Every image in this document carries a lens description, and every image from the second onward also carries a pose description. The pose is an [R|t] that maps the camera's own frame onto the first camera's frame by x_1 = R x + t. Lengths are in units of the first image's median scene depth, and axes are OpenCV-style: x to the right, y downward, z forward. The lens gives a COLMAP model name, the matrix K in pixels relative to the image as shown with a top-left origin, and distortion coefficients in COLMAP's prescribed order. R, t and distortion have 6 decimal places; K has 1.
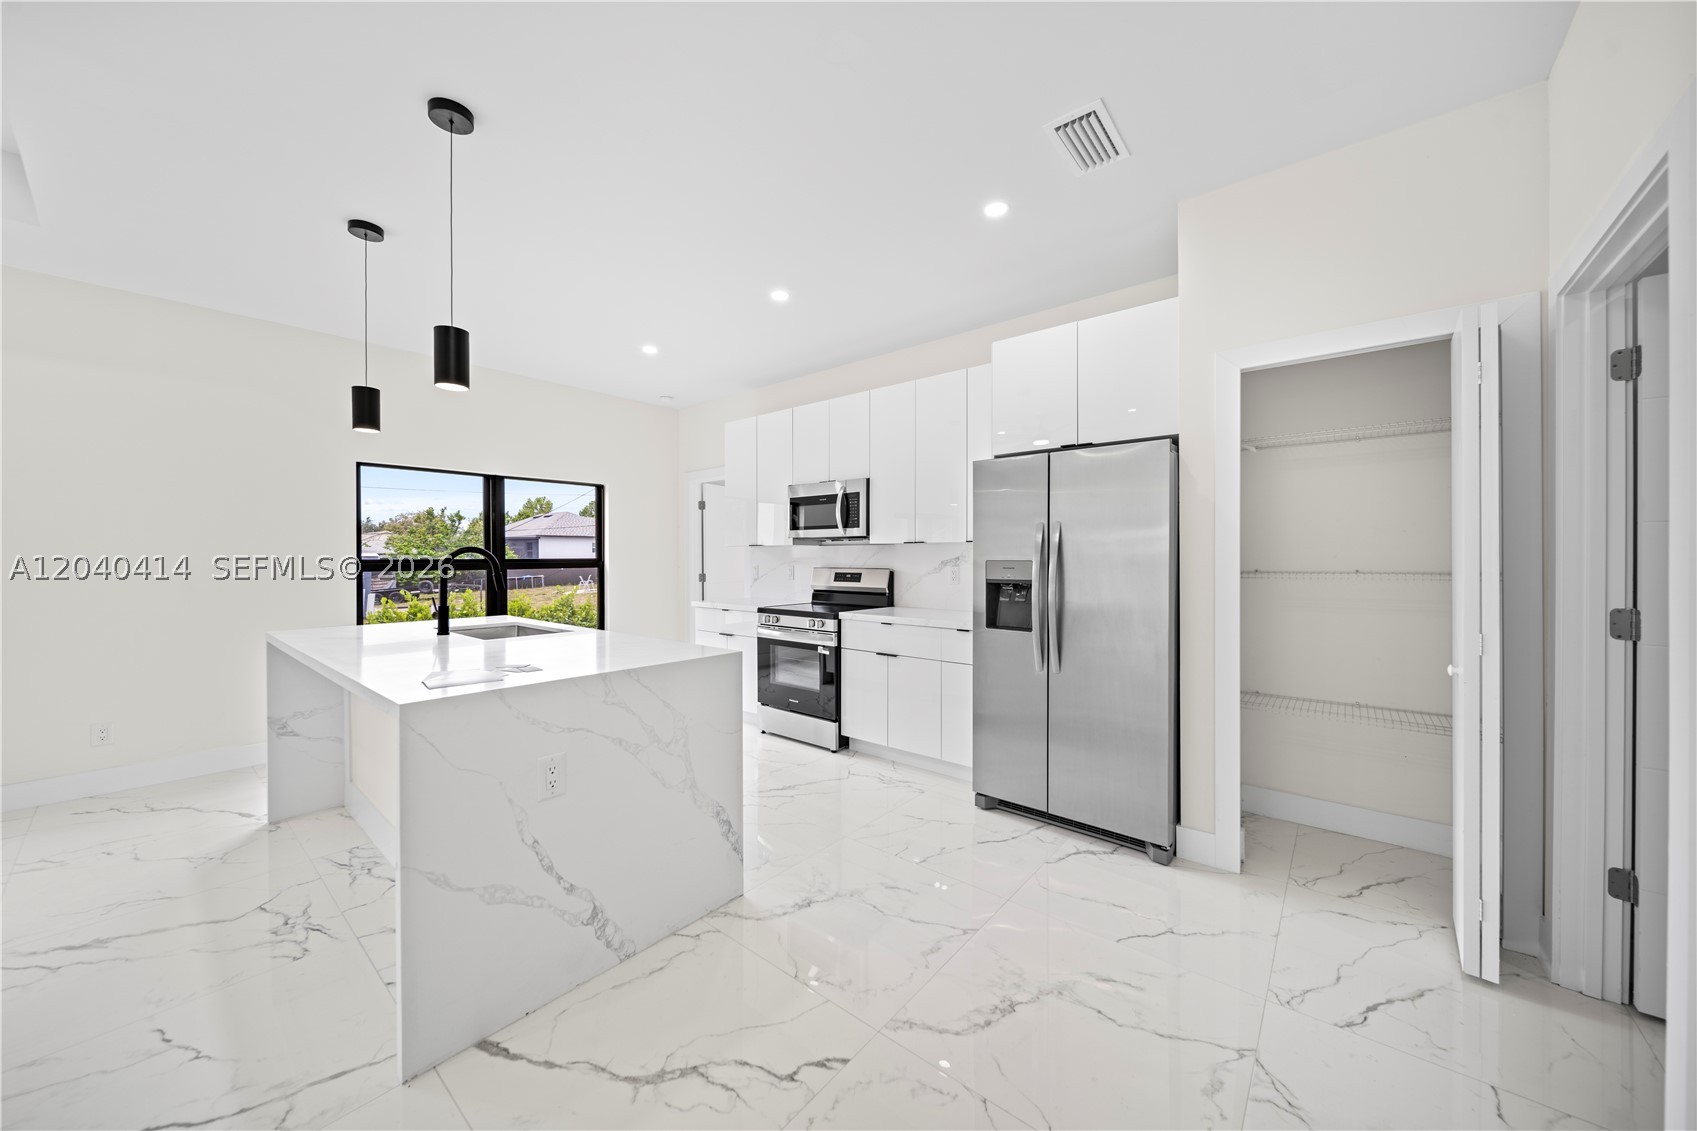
lens RADIAL K [[597.7, 0, 857.5], [0, 597.7, 559.5], [0, 0, 1]] dist [-0.002712, -0.000345]
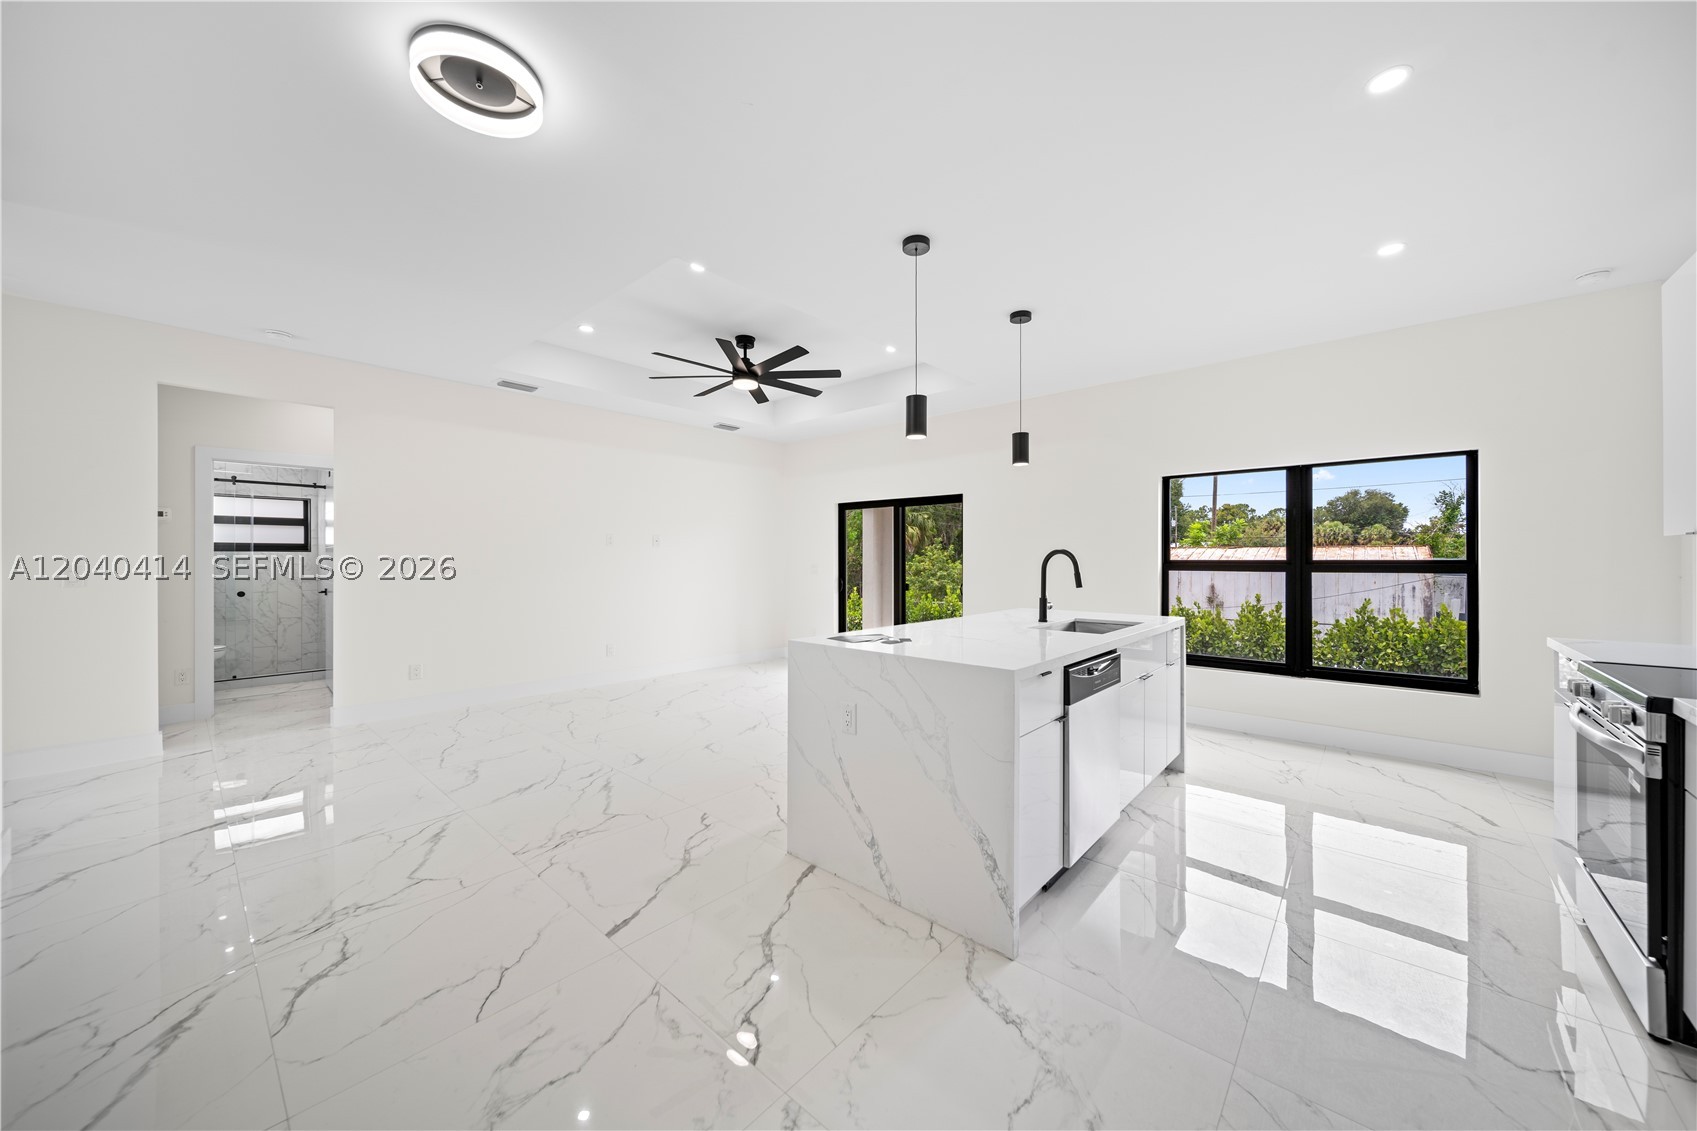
lens RADIAL K [[597.7, 0, 857.5], [0, 597.7, 559.5], [0, 0, 1]] dist [-0.002712, -0.000345]
pose [[-0.032537, 0.003136, -0.999466, 0.432202], [-0.004112, 0.999986, 0.003272, -0.002568], [0.999462, 0.004216, -0.032523, 0.534604]]
